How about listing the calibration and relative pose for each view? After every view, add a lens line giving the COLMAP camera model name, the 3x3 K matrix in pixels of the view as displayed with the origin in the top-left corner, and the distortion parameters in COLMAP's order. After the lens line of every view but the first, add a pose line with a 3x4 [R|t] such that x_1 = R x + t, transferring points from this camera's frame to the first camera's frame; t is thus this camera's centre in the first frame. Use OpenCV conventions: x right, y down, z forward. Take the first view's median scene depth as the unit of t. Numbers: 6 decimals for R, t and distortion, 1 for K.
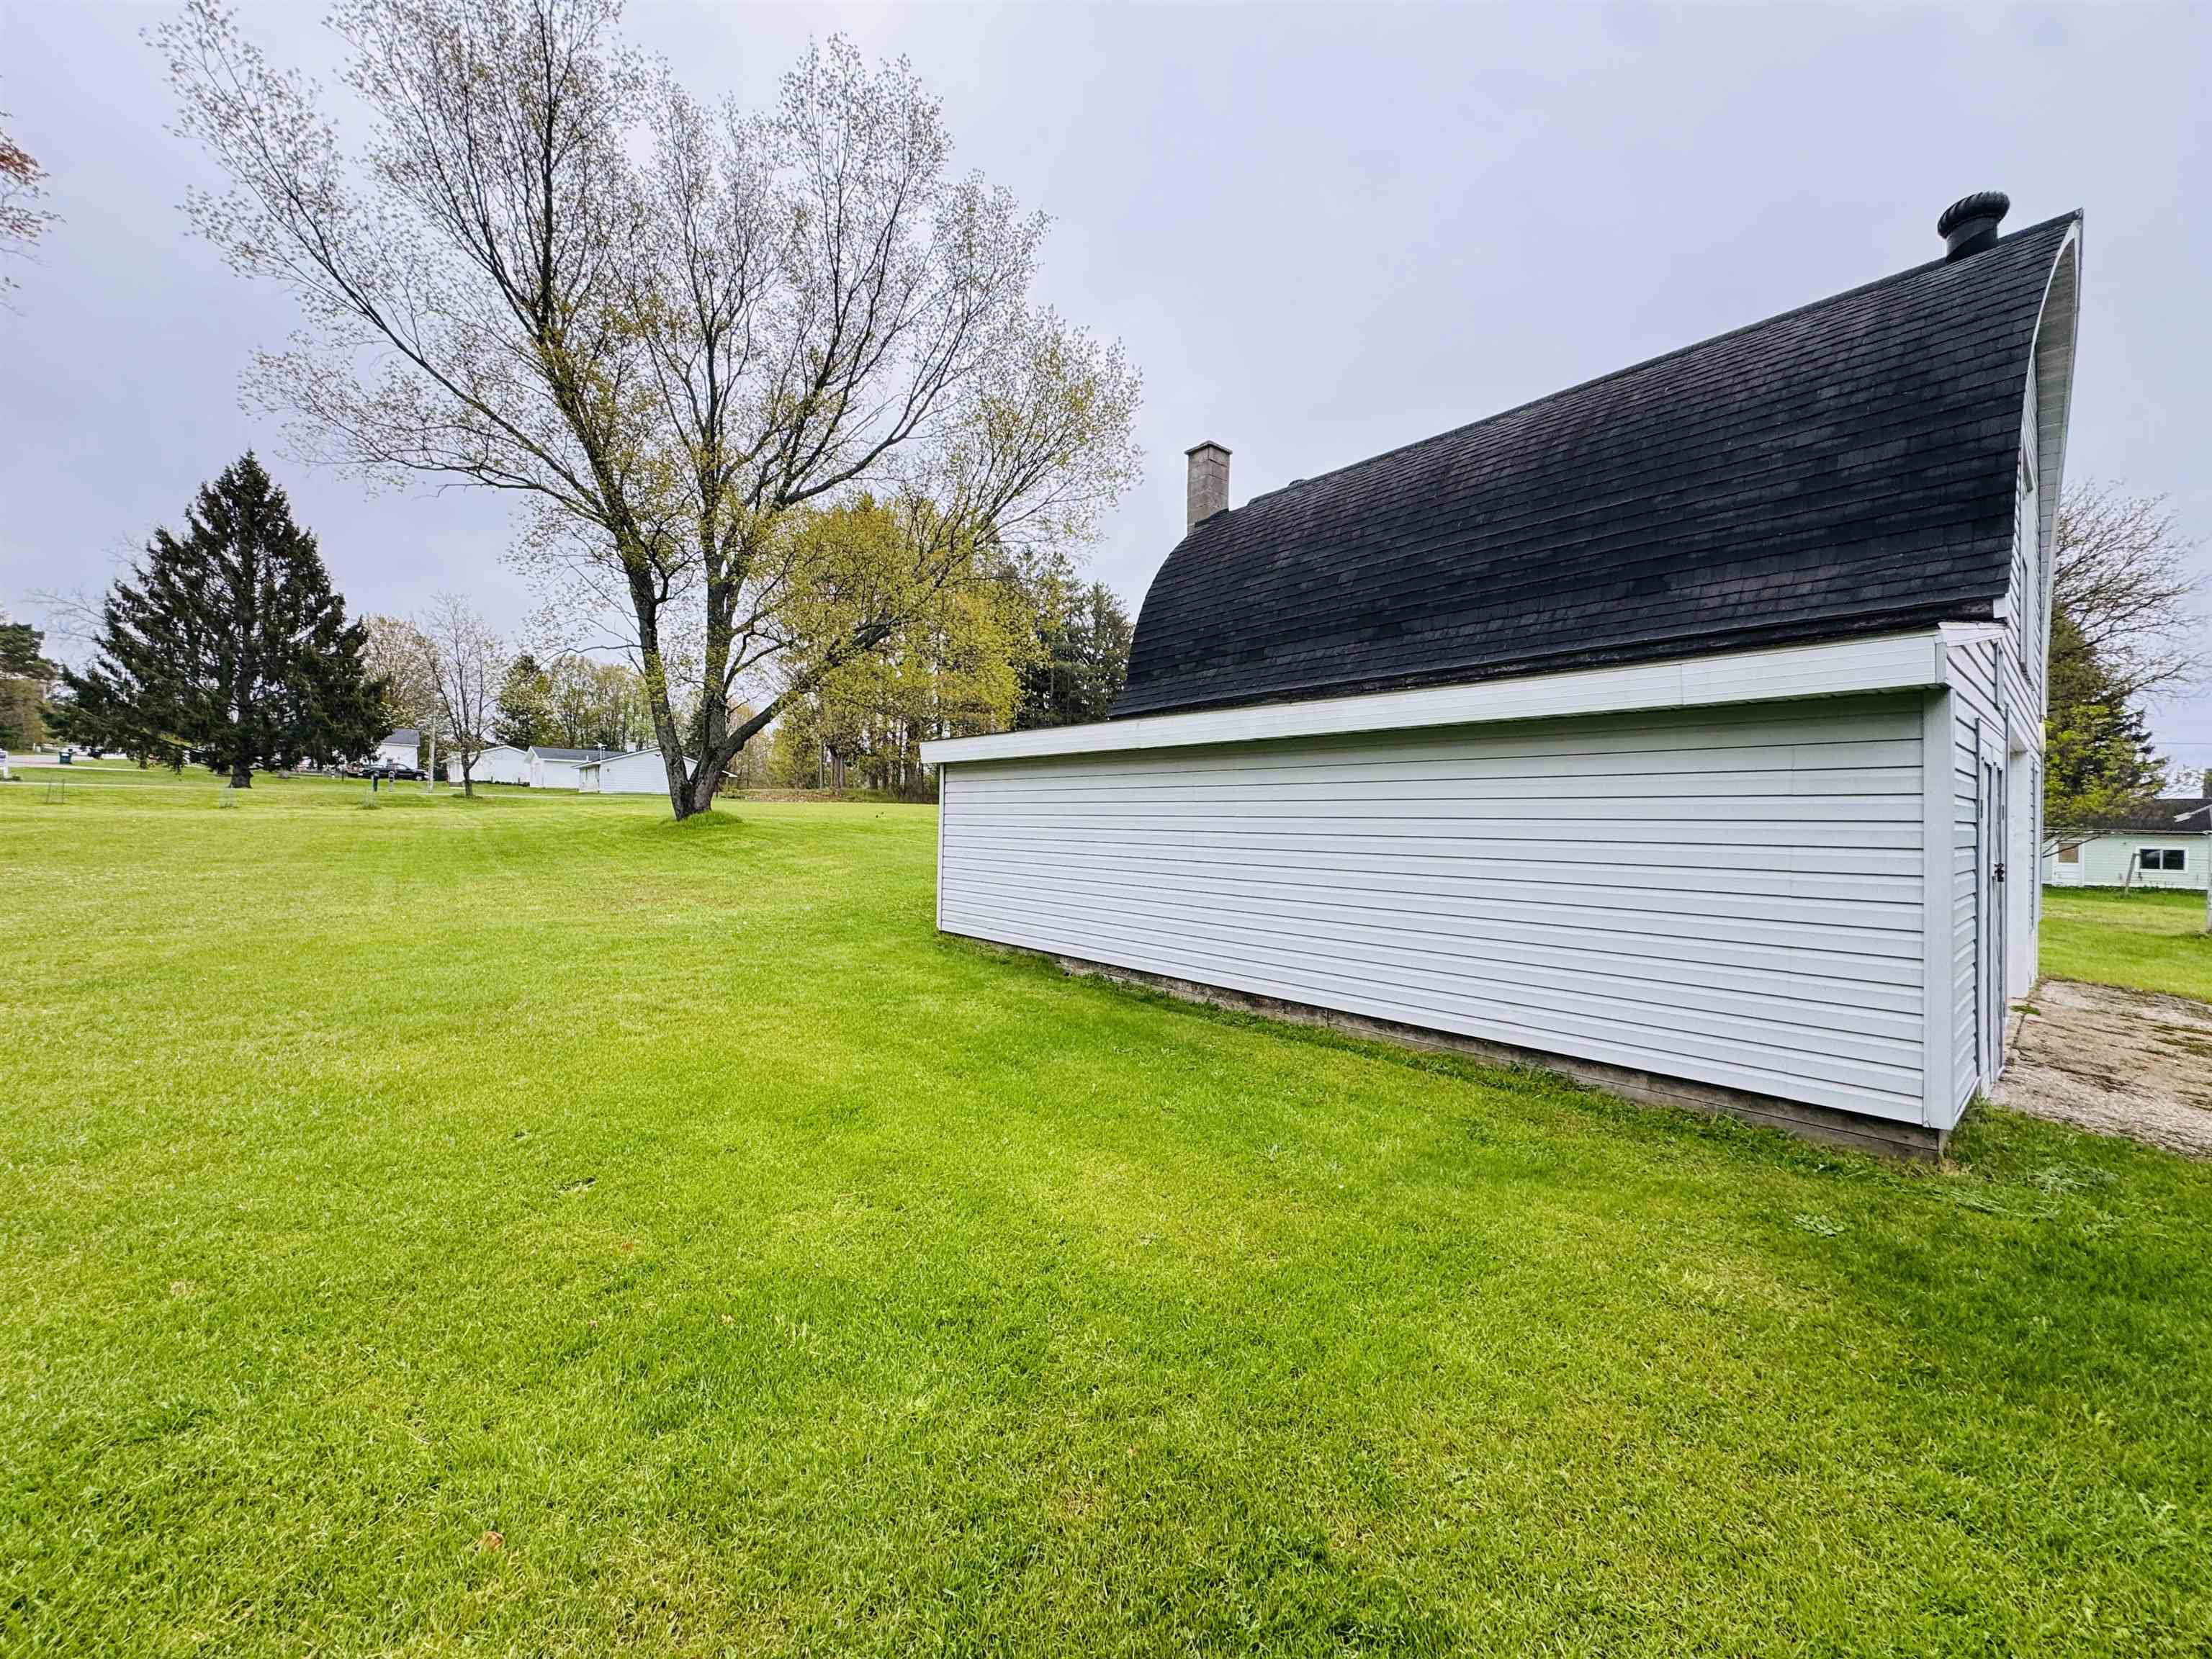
lens RADIAL K [[878.4, 0, 1103.6], [0, 878.4, 828.6], [0, 0, 1]] dist [-0.000411, -0.000020]
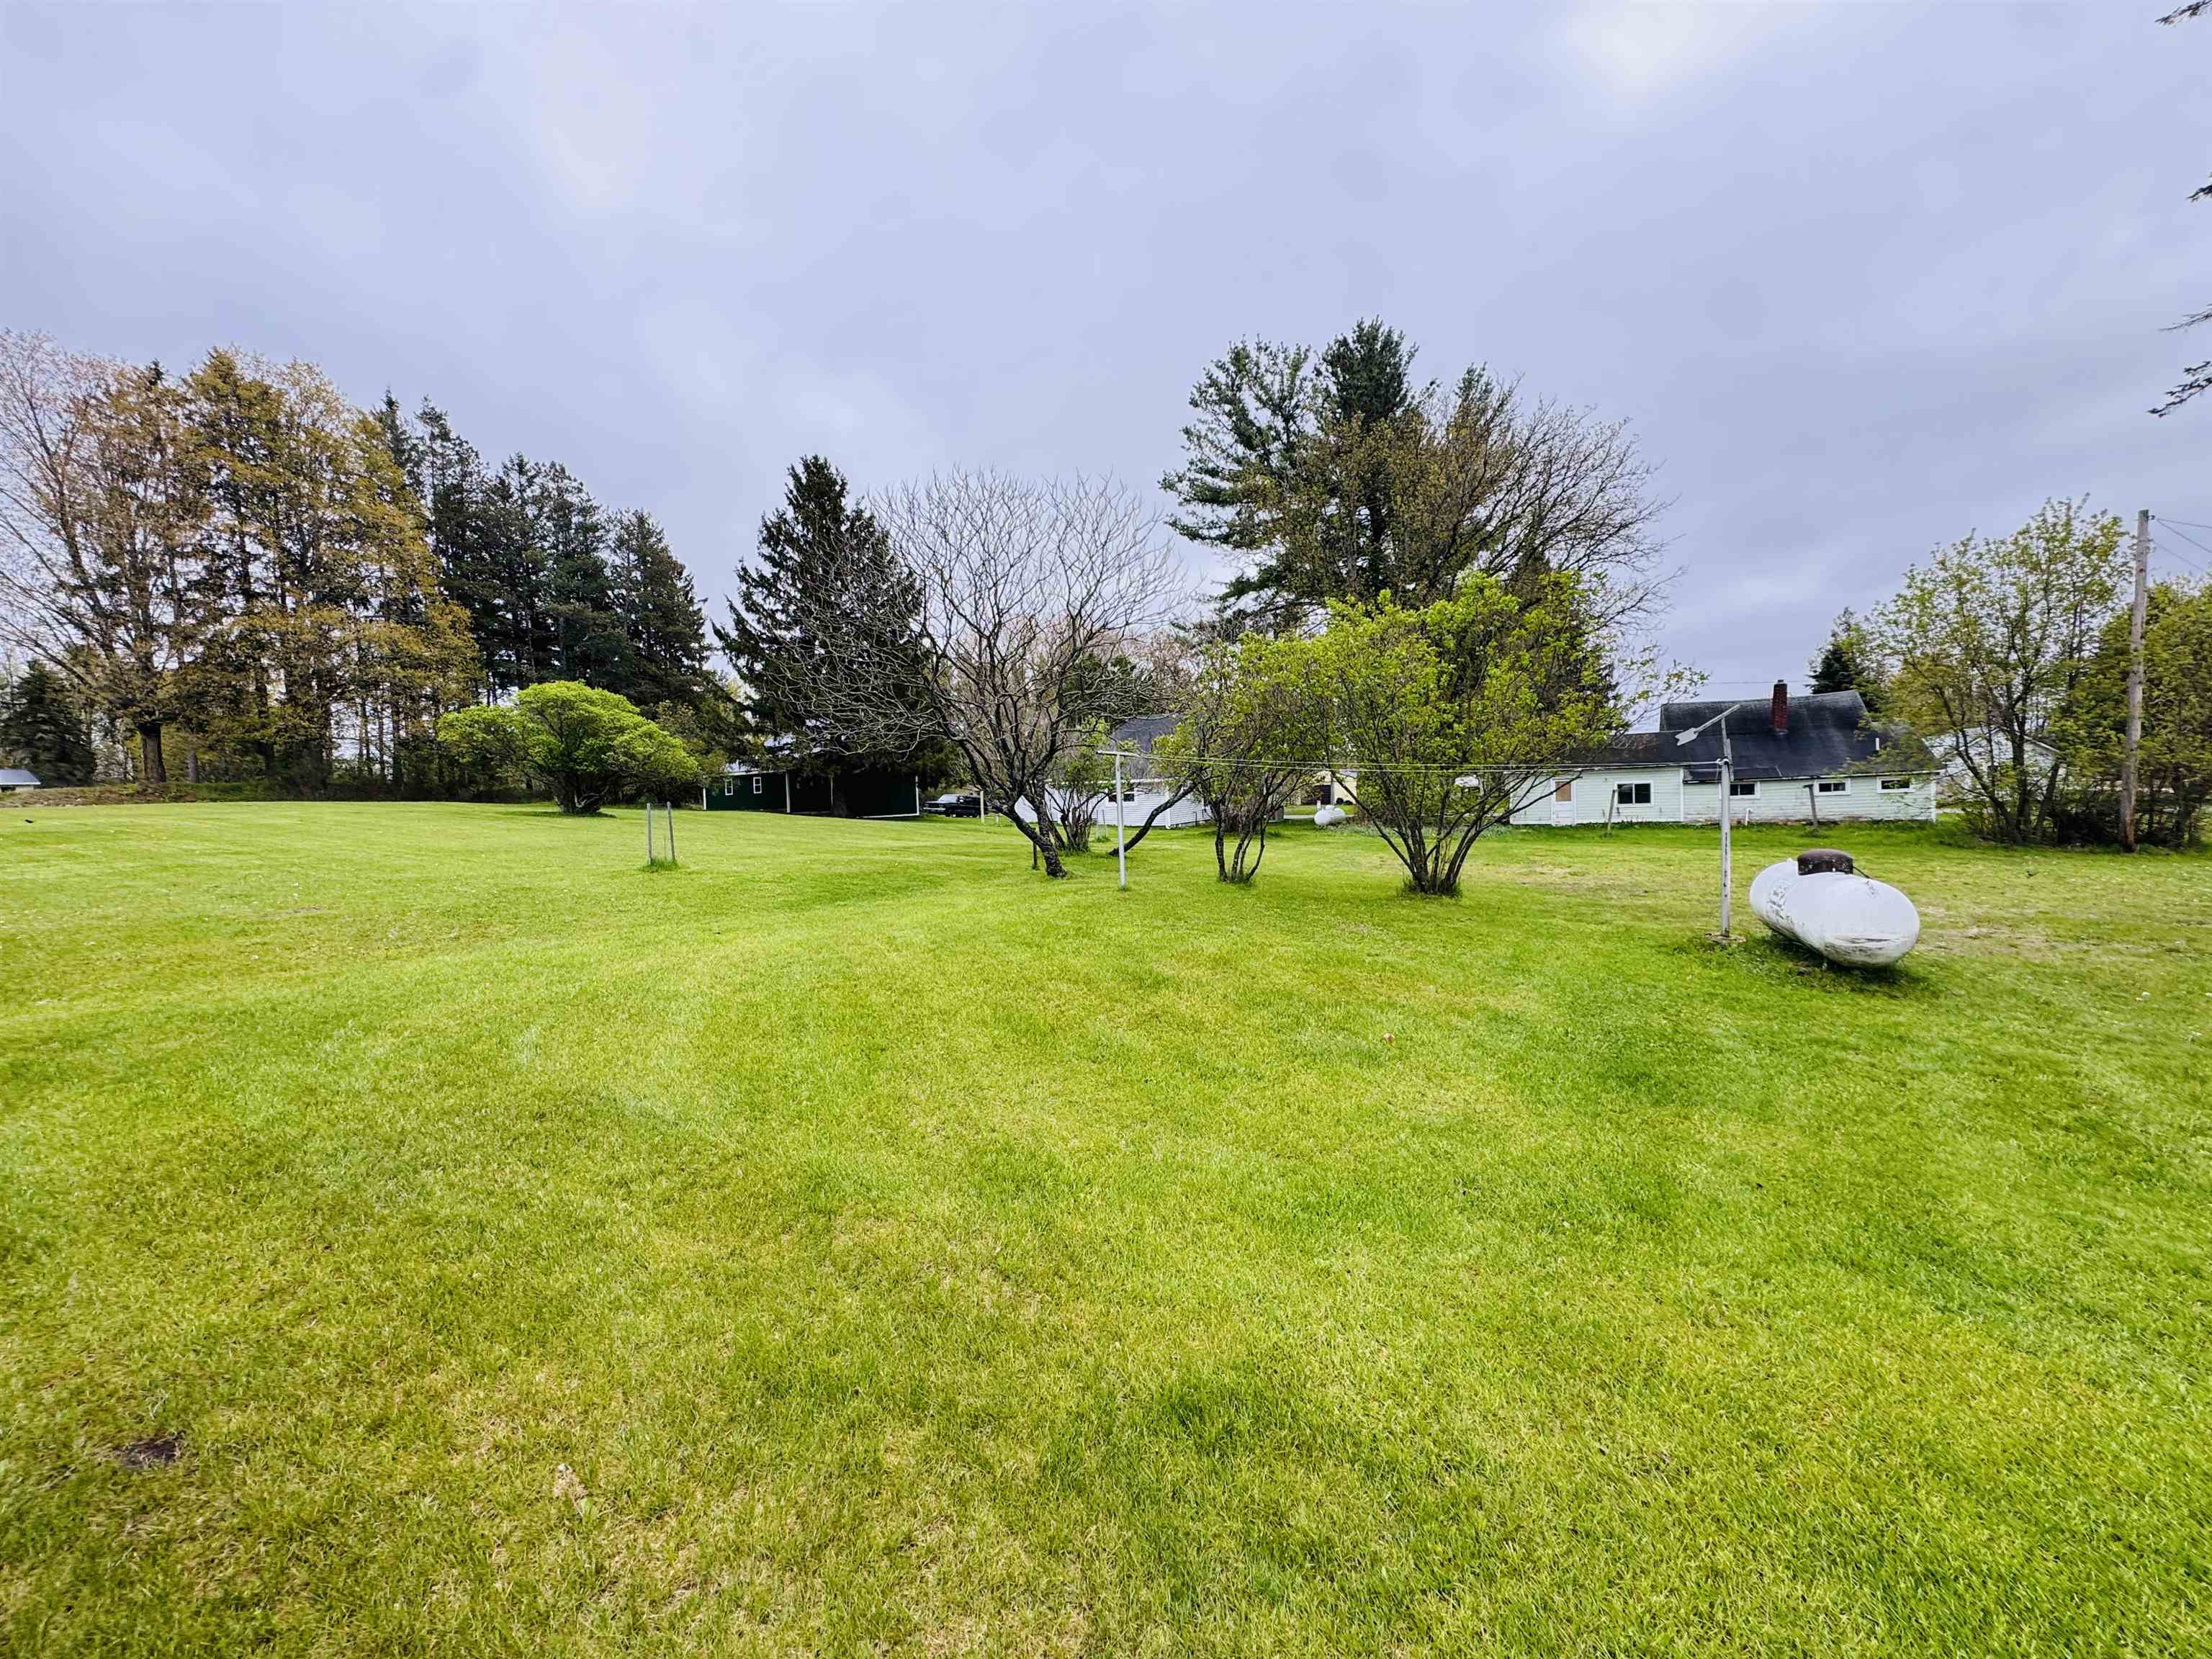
lens RADIAL K [[878.4, 0, 1103.6], [0, 878.4, 828.6], [0, 0, 1]] dist [-0.000411, -0.000020]
pose [[0.940106, -0.064030, 0.334814, 0.292526], [0.053822, 0.997761, 0.039690, 0.002218], [-0.336606, -0.019293, 0.941448, 0.254487]]
